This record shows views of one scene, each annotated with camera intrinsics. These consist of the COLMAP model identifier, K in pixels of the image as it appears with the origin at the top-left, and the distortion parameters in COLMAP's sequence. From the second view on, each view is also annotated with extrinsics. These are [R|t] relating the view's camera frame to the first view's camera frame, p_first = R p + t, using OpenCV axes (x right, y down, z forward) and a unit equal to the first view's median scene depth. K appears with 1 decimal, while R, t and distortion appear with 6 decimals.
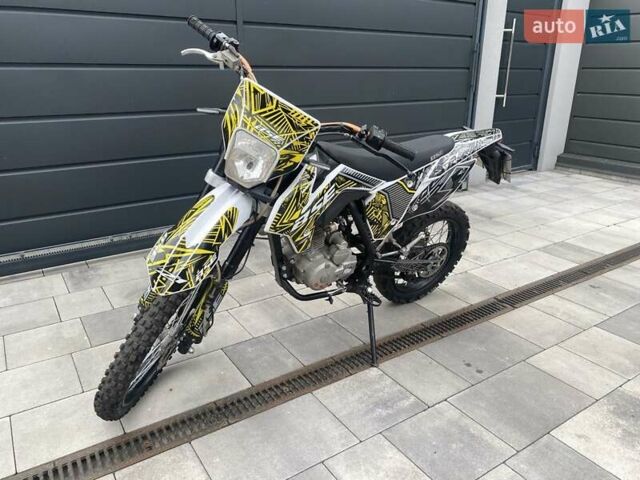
lens RADIAL K [[491.0, 0, 320.0], [0, 491.0, 240.0], [0, 0, 1]] dist [0.003472, -0.001941]
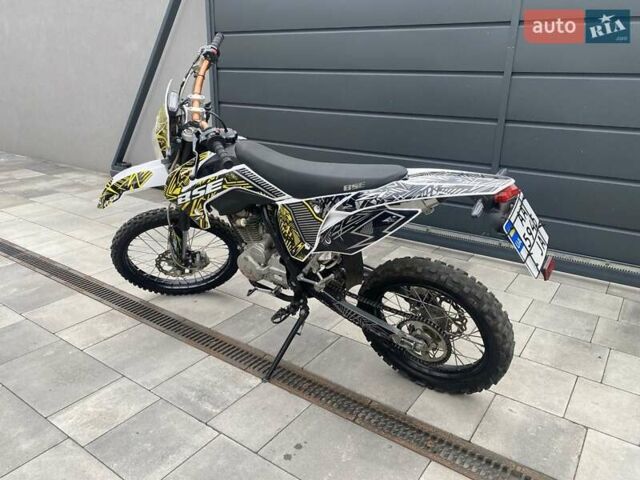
lens RADIAL K [[491.0, 0, 320.0], [0, 491.0, 240.0], [0, 0, 1]] dist [0.003472, -0.001941]
pose [[0.359829, 0.308023, -0.880707, 0.970602], [-0.325038, 0.926186, 0.191129, -0.233068], [0.874570, 0.217490, 0.433388, 0.652080]]
